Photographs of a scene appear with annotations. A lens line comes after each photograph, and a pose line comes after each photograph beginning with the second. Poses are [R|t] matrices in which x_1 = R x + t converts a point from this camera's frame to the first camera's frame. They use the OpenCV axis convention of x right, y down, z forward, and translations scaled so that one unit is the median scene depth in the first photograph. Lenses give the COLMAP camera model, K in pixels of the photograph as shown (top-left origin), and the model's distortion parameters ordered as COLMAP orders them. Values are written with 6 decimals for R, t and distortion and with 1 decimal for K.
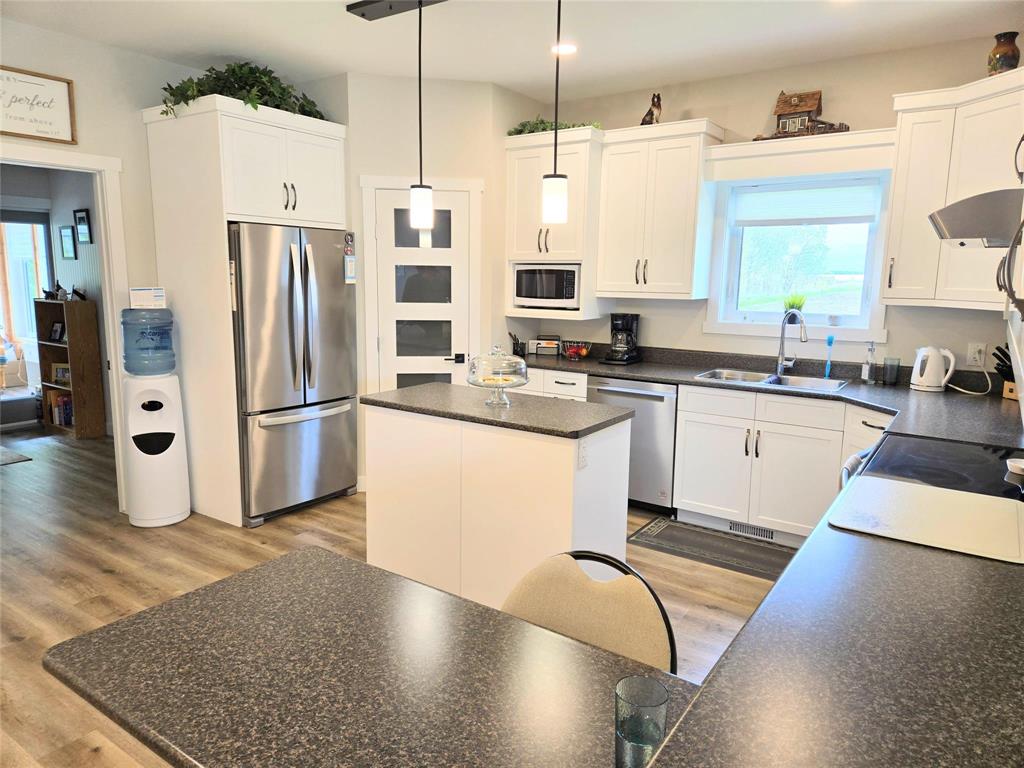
lens RADIAL K [[683.6, 0, 490.5], [0, 683.6, 380.2], [0, 0, 1]] dist [0.064514, -0.049921]
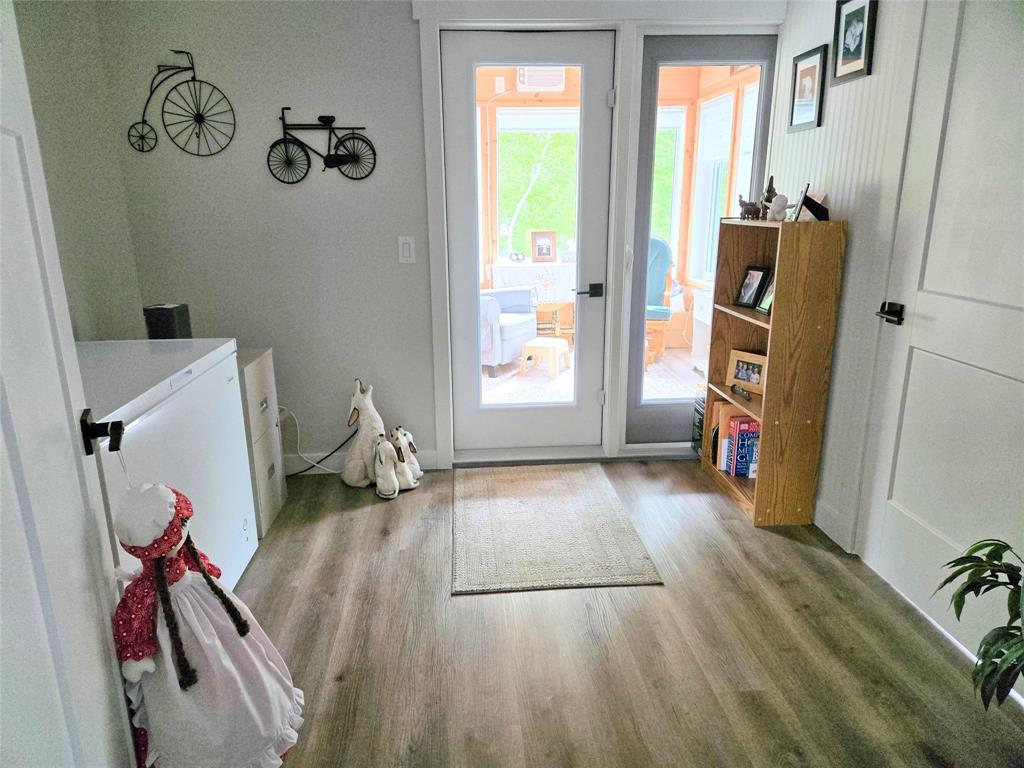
lens RADIAL K [[683.6, 0, 508.0], [0, 683.6, 381.3], [0, 0, 1]] dist [0.064514, -0.049921]
pose [[0.647590, 0.178769, -0.740722, -0.351280], [-0.104230, 0.983735, 0.146294, -0.056359], [0.754827, -0.017533, 0.655690, 0.534550]]
